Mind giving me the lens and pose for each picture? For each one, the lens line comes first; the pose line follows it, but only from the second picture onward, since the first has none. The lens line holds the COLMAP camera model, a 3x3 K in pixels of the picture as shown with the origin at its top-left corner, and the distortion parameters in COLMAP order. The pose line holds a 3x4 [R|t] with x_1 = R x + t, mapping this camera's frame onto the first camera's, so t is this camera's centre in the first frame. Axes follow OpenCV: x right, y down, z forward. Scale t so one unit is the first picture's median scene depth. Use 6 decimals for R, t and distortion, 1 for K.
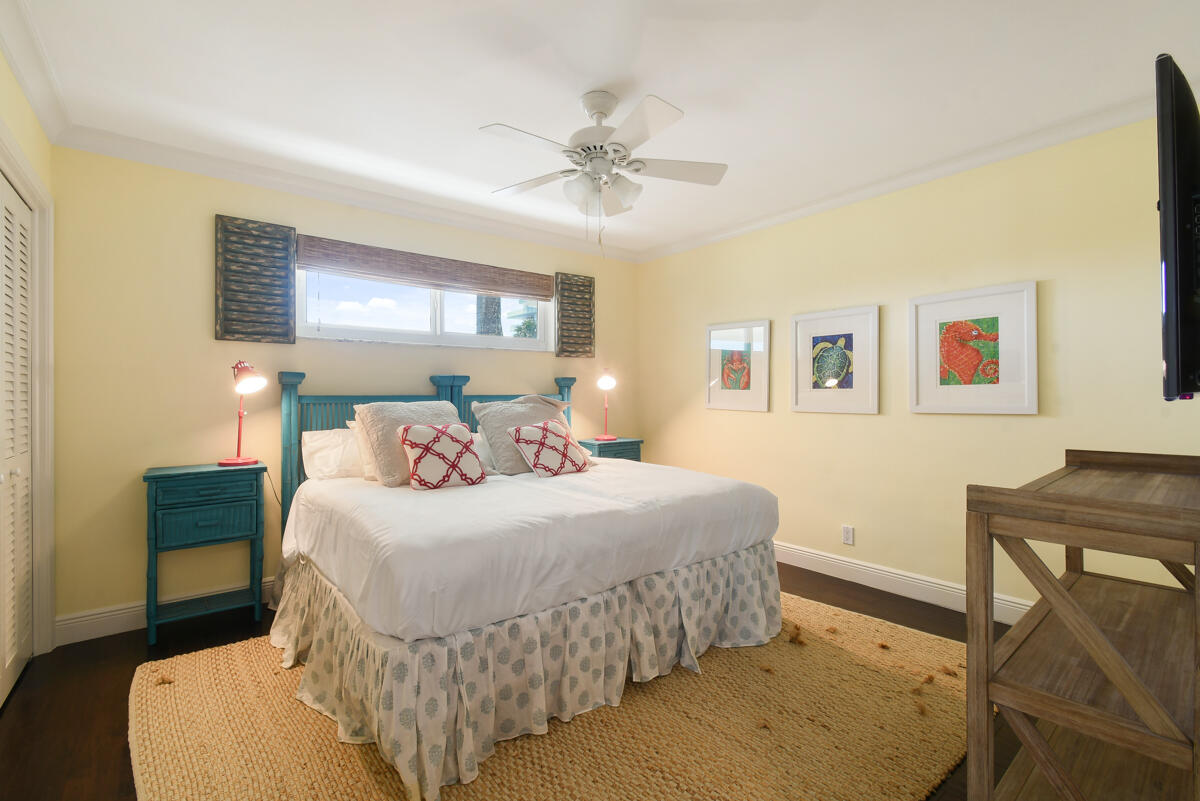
lens RADIAL K [[536.6, 0, 601.5], [0, 536.6, 398.3], [0, 0, 1]] dist [-0.001469, -0.000300]
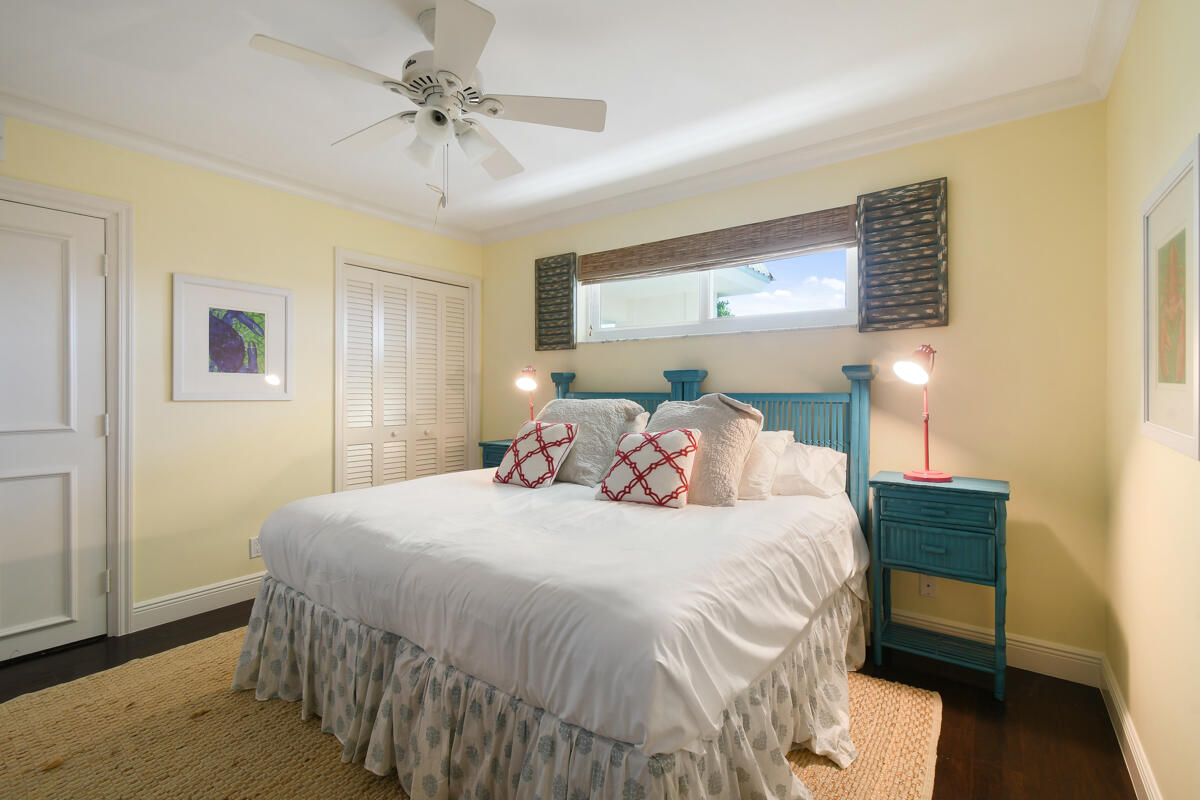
lens RADIAL K [[536.6, 0, 604.8], [0, 536.6, 396.2], [0, 0, 1]] dist [-0.001469, -0.000300]
pose [[0.251490, 0.016092, -0.967726, 0.669868], [-0.008381, 0.999860, 0.014449, -0.014735], [0.967824, 0.004477, 0.251590, 0.836667]]
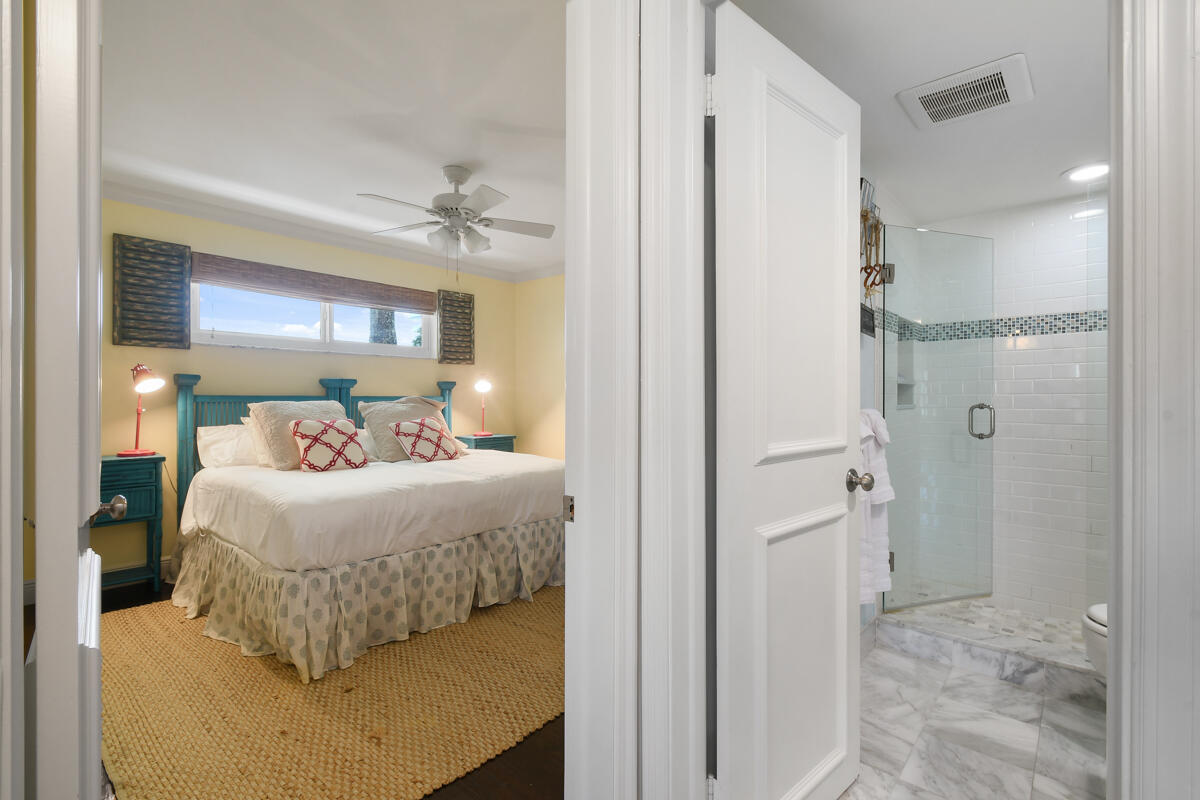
lens RADIAL K [[536.6, 0, 604.6], [0, 536.6, 407.1], [0, 0, 1]] dist [-0.001469, -0.000300]
pose [[0.984992, 0.002644, 0.172581, 0.101421], [-0.004111, 0.999958, 0.008145, 0.007732], [-0.172553, -0.008732, 0.984962, -0.286501]]
